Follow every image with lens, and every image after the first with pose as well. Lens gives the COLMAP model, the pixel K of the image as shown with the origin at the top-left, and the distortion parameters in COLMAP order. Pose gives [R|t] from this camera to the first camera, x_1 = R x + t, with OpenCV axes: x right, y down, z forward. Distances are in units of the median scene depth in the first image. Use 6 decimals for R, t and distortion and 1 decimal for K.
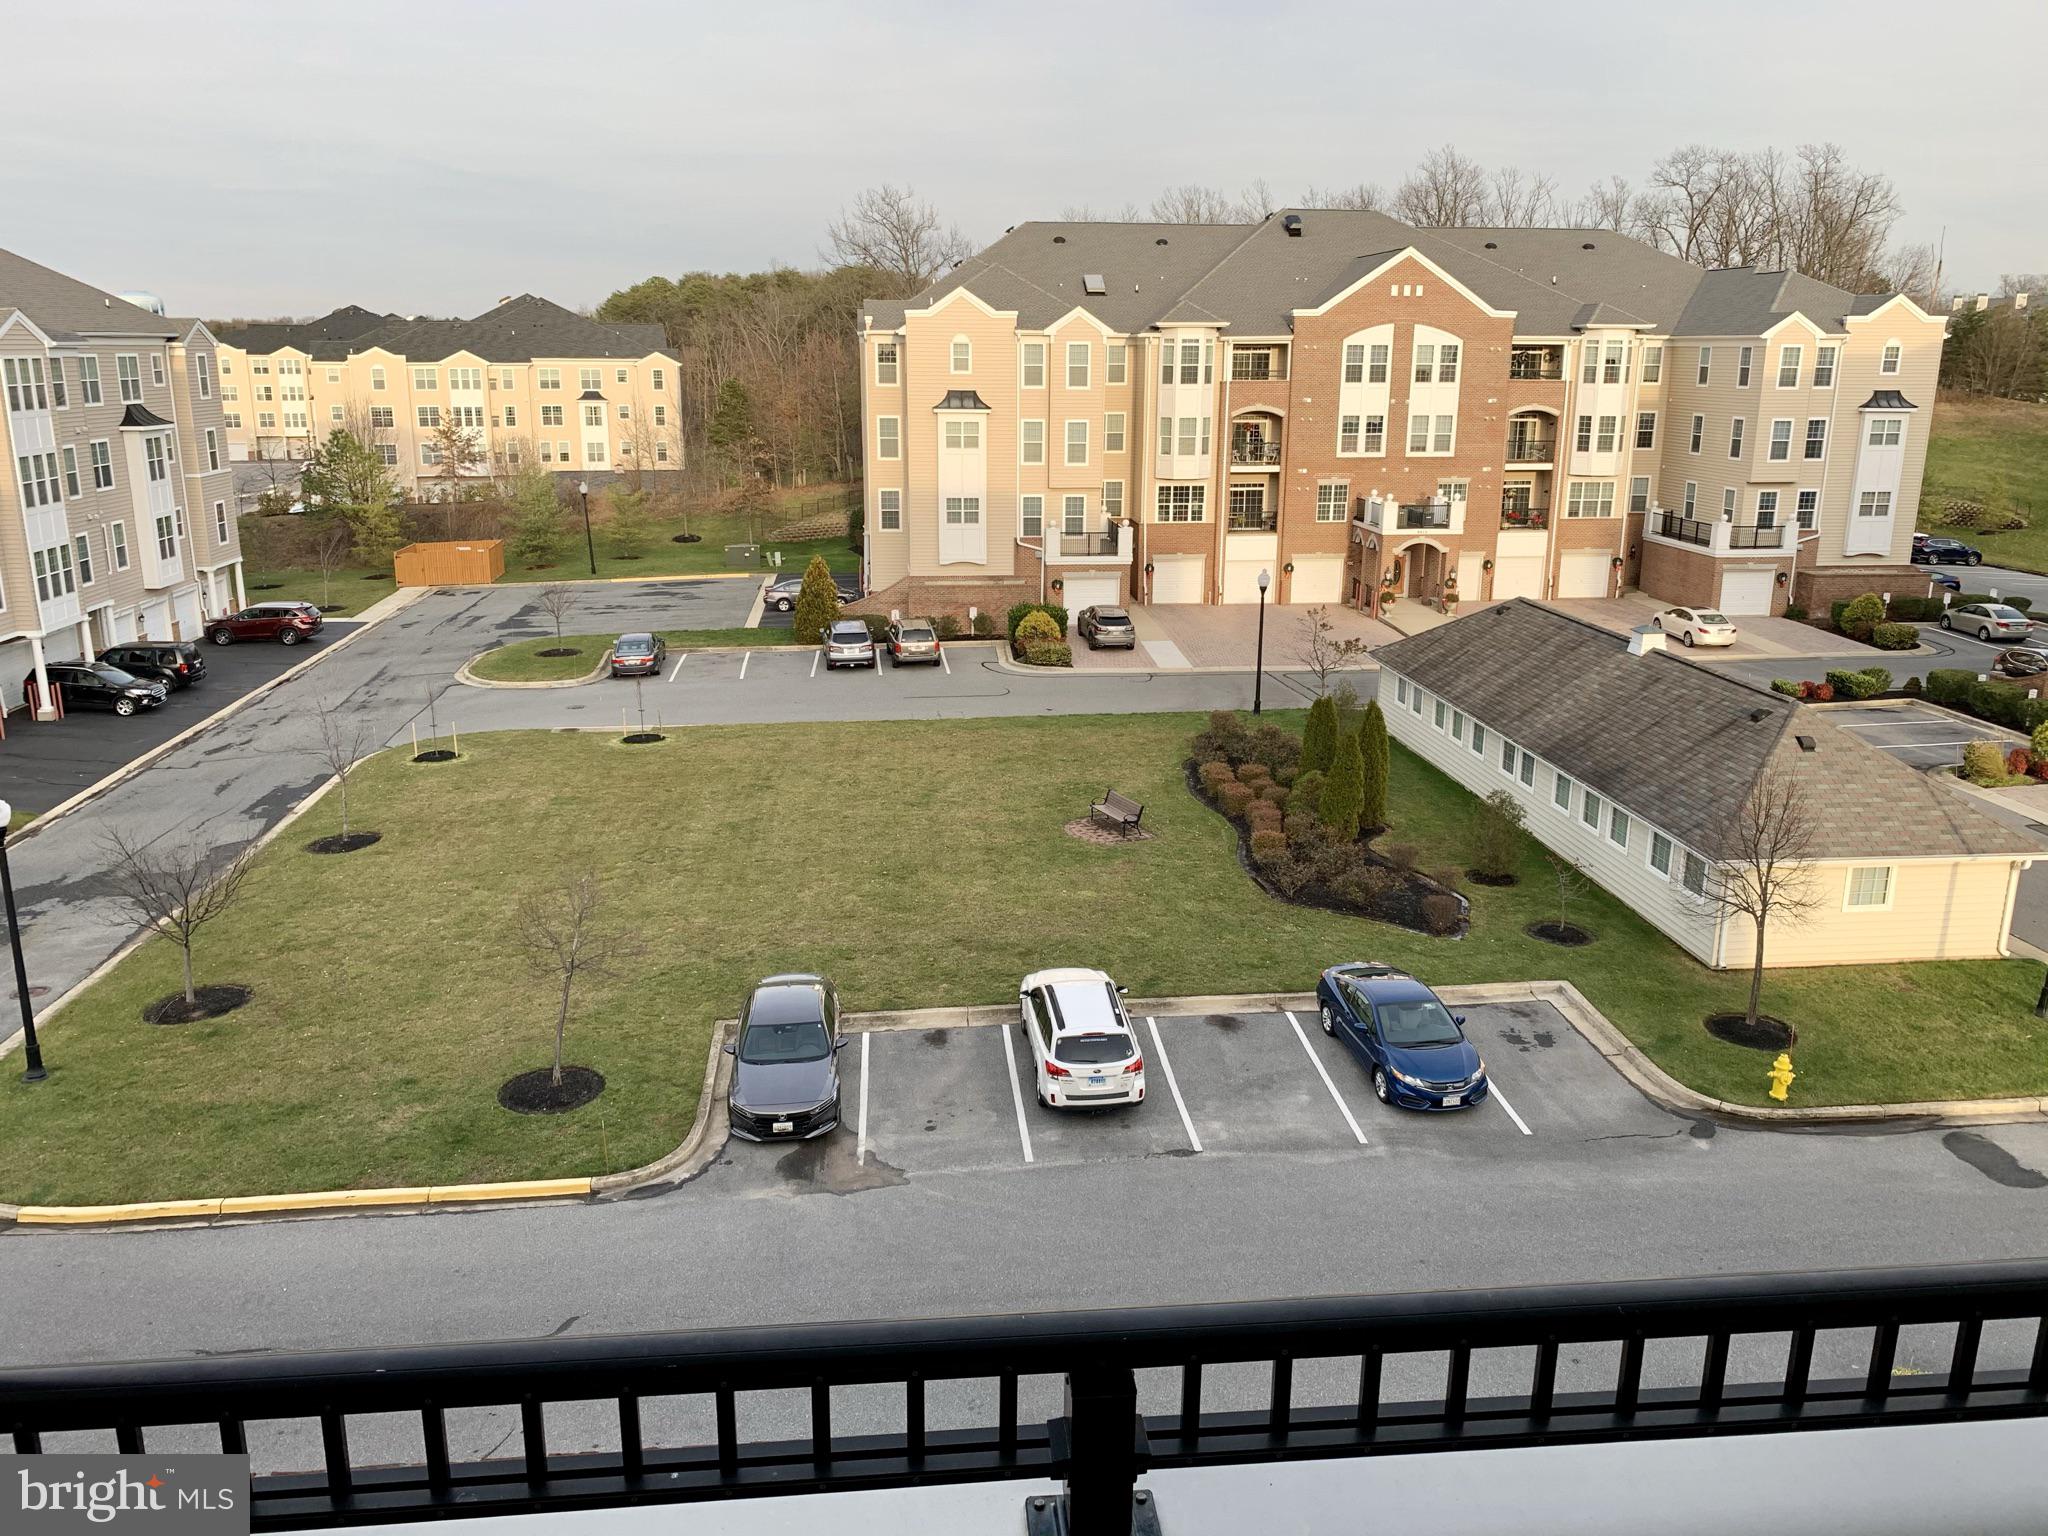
lens RADIAL K [[1565.4, 0, 1030.4], [0, 1565.4, 771.9], [0, 0, 1]] dist [0.018865, -0.016052]
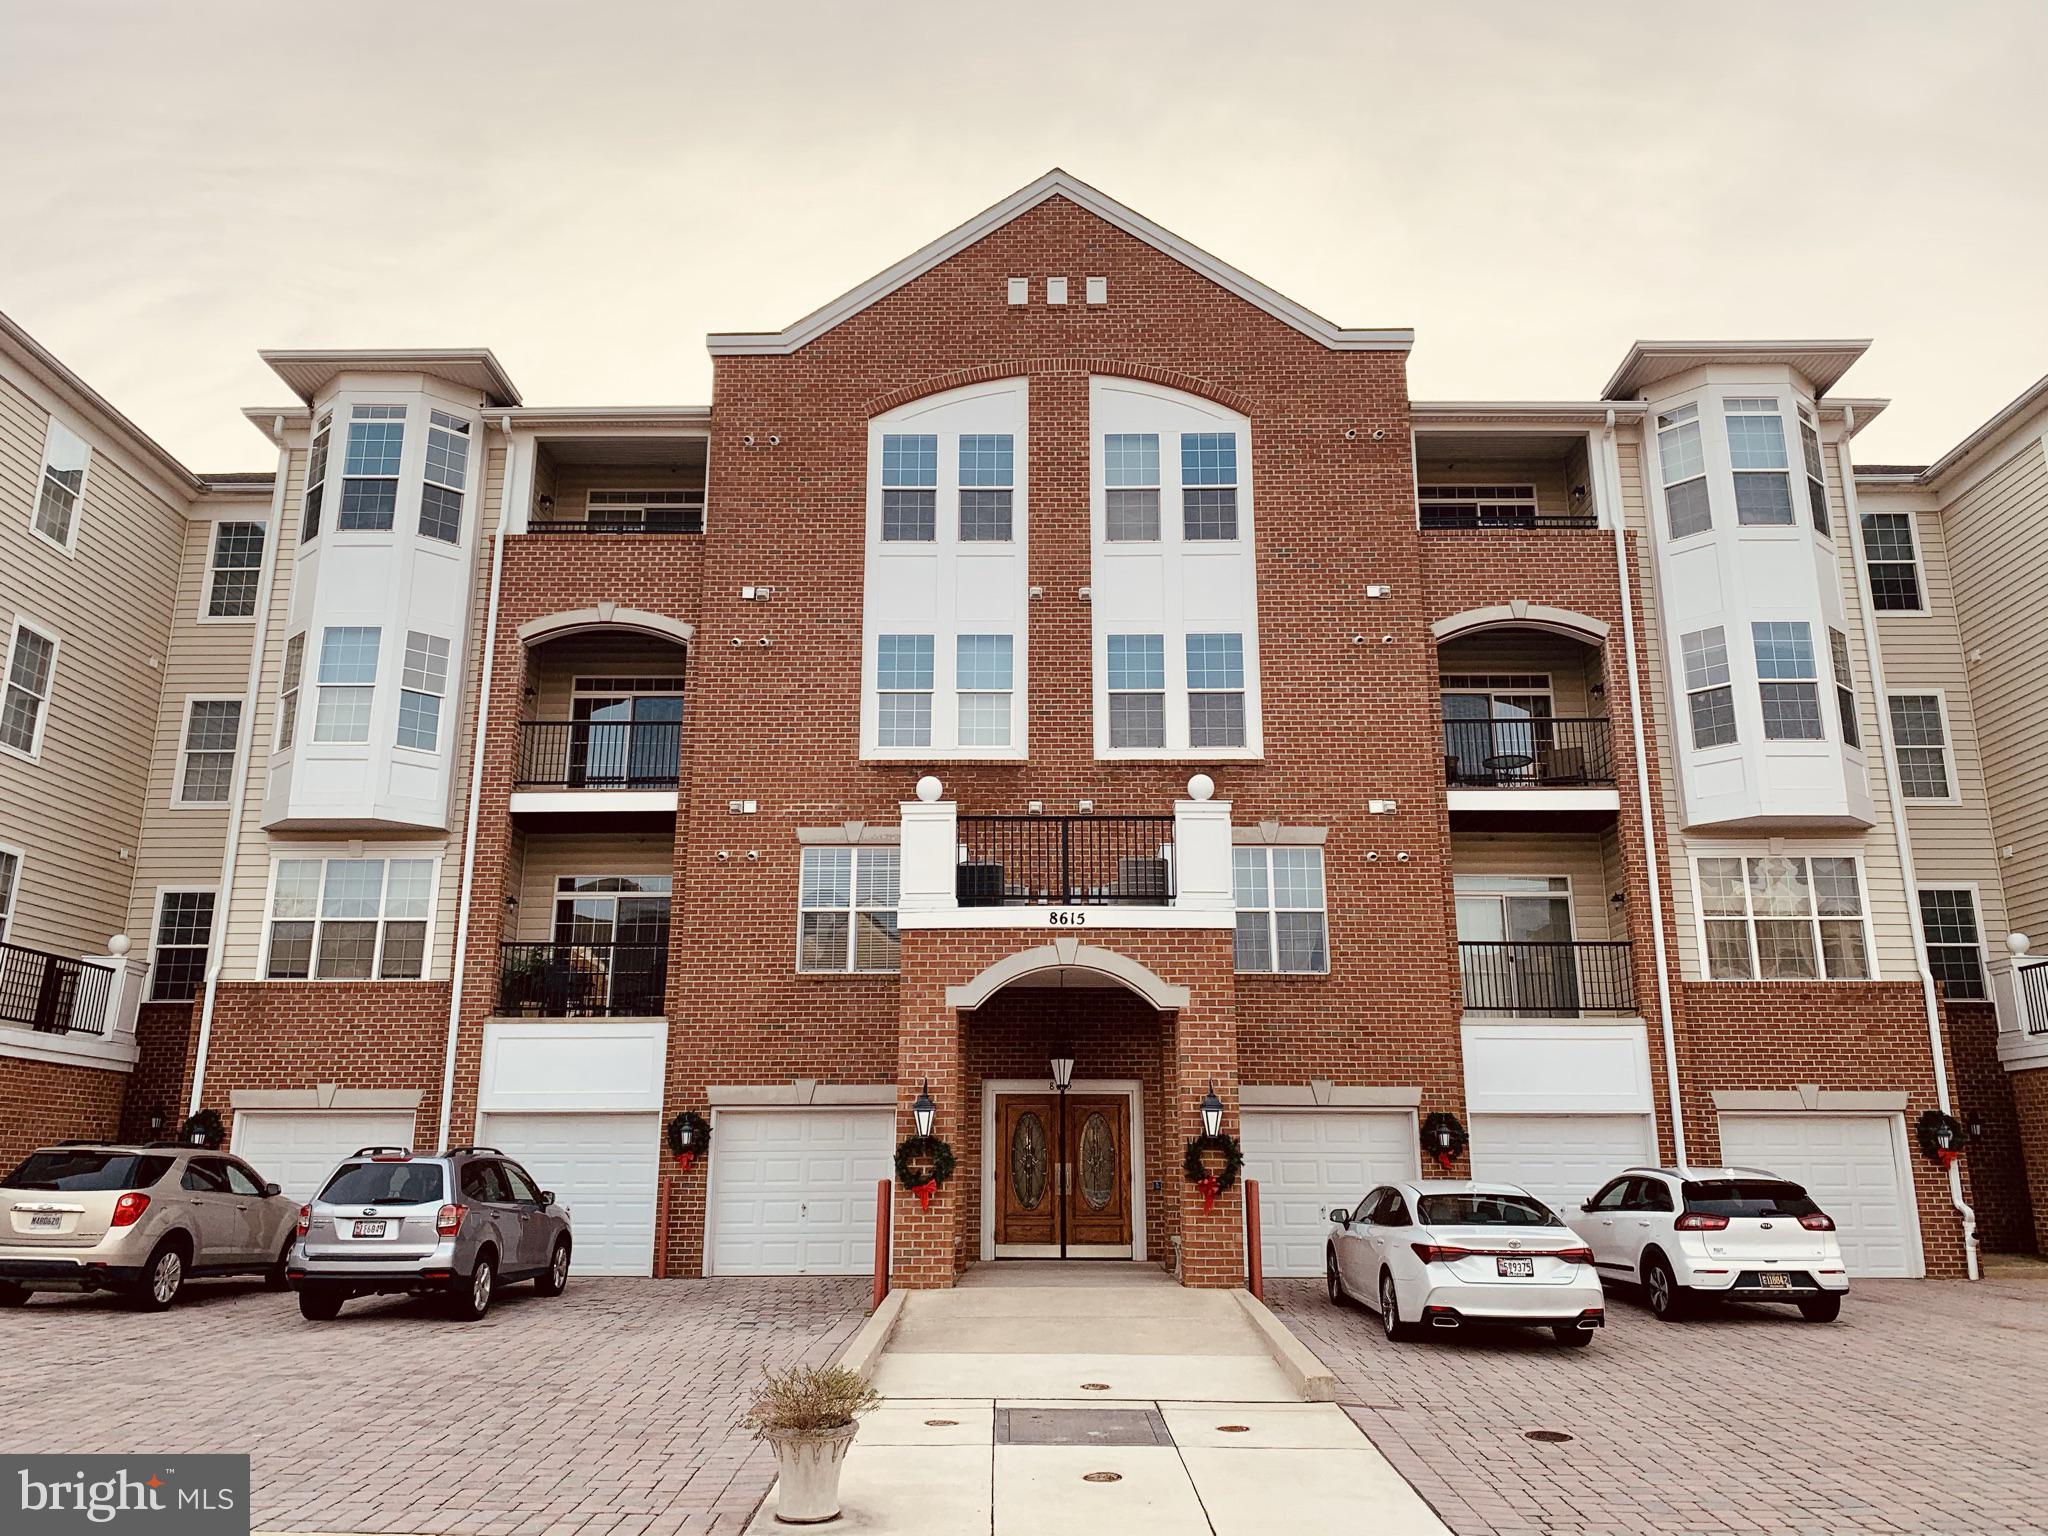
lens RADIAL K [[1565.4, 0, 965.5], [0, 1565.4, 762.2], [0, 0, 1]] dist [0.018865, -0.016052]
pose [[0.990261, -0.033383, -0.135161, 0.281517], [-0.038544, 0.867145, -0.496562, -0.055215], [0.133781, 0.496936, 0.857413, 0.814642]]
